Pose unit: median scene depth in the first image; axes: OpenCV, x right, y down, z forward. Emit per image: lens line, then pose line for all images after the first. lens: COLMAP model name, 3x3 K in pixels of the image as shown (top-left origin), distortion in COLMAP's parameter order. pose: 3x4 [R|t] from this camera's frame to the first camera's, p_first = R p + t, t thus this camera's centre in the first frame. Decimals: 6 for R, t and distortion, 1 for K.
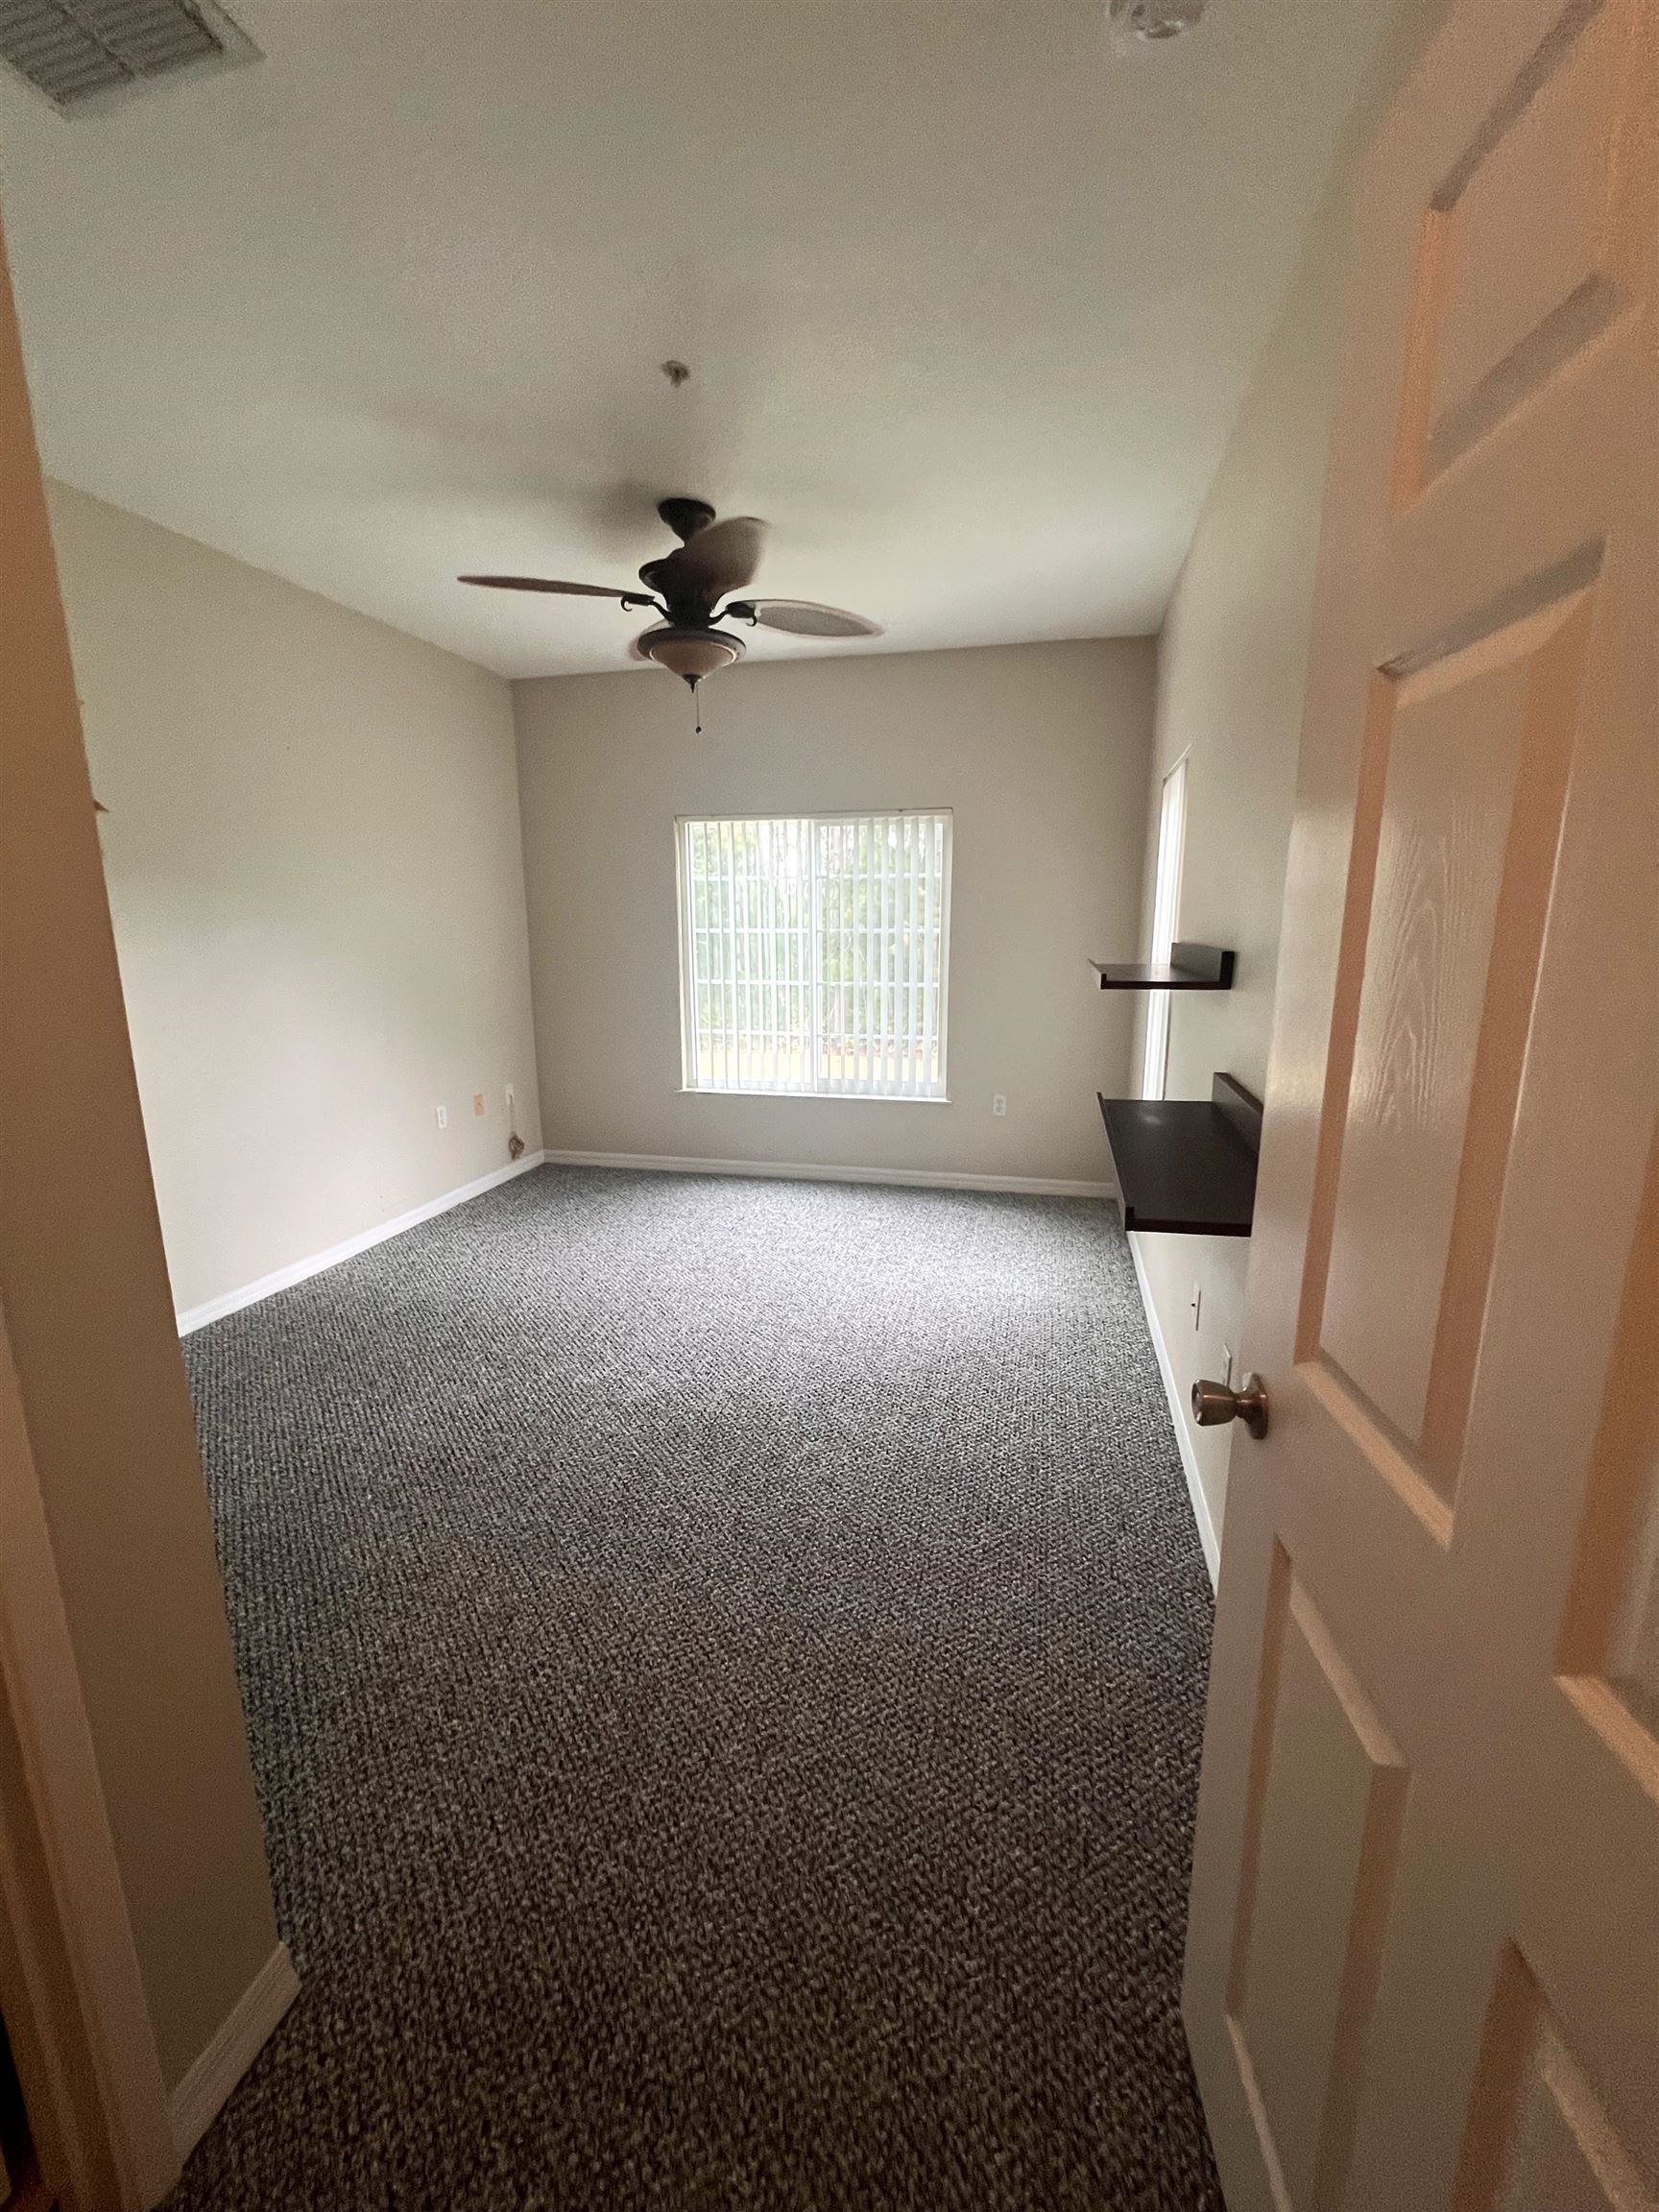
lens RADIAL K [[885.9, 0, 825.2], [0, 885.9, 1103.4], [0, 0, 1]] dist [-0.004115, 0.001374]
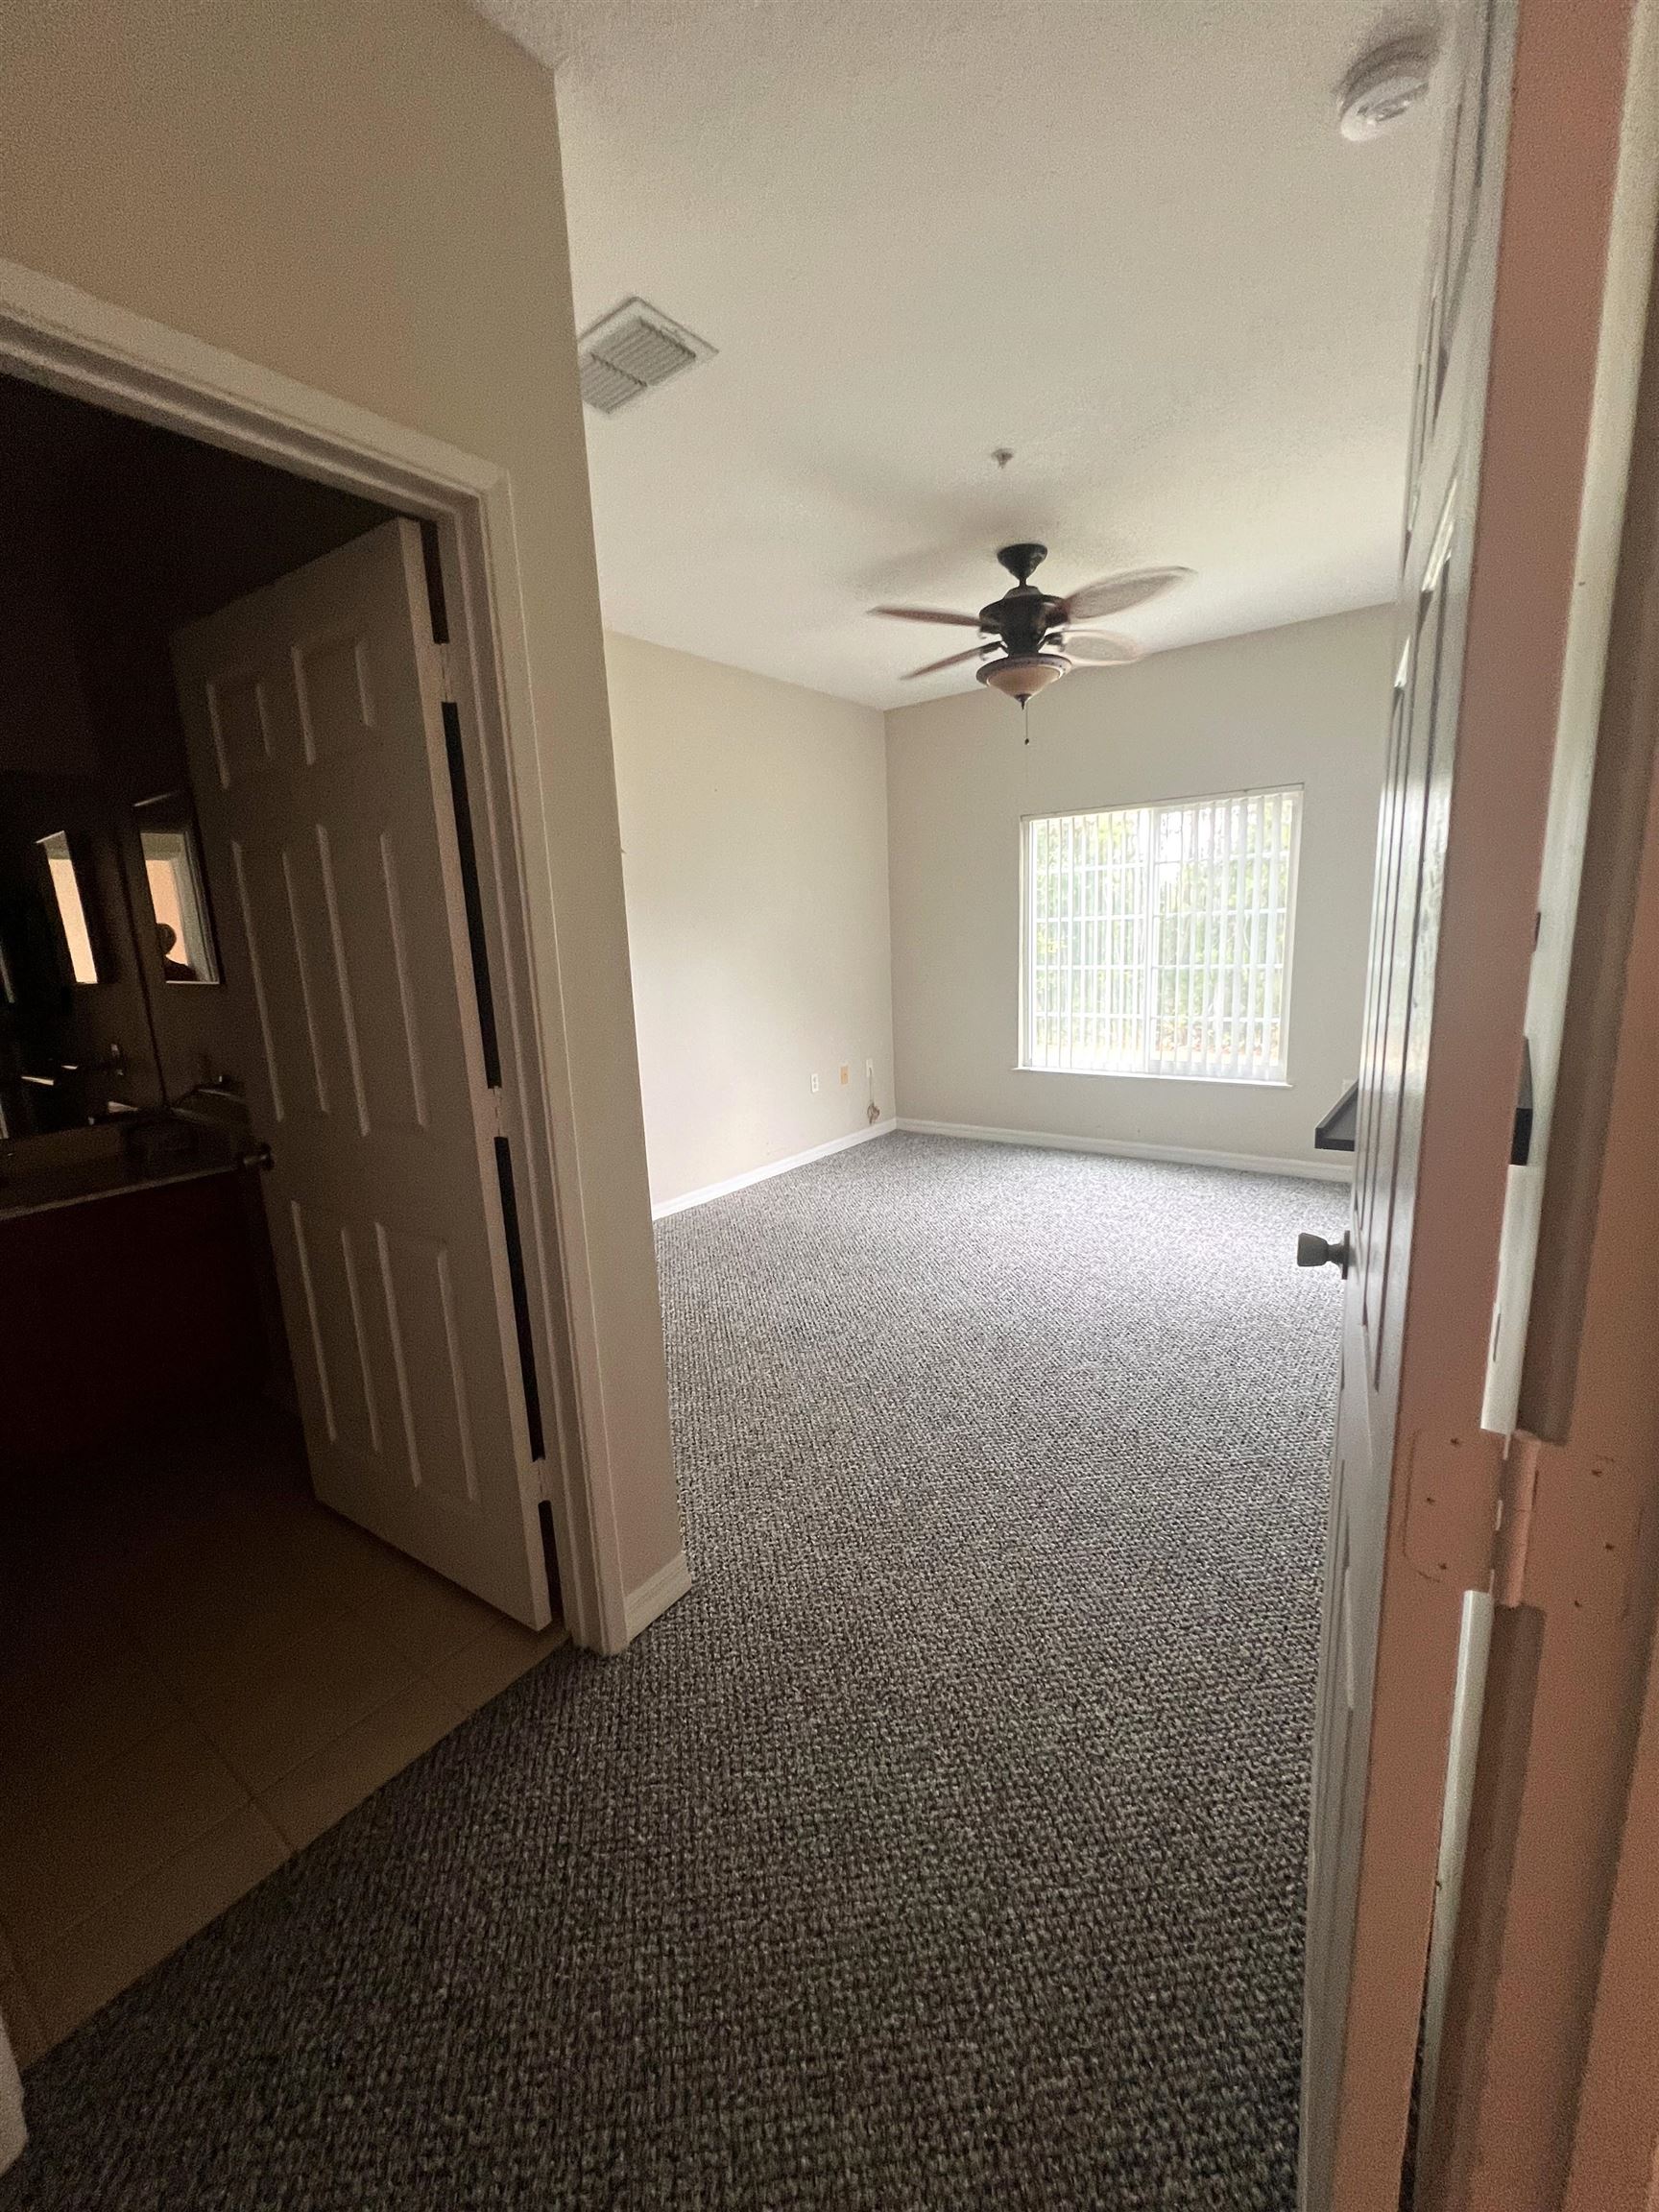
lens RADIAL K [[885.9, 0, 828.1], [0, 885.9, 1114.0], [0, 0, 1]] dist [-0.004115, 0.001374]
pose [[0.917343, 0.045658, -0.395471, 0.079805], [-0.040353, 0.998949, 0.021729, 0.037461], [0.396047, -0.003974, 0.918222, -0.129995]]
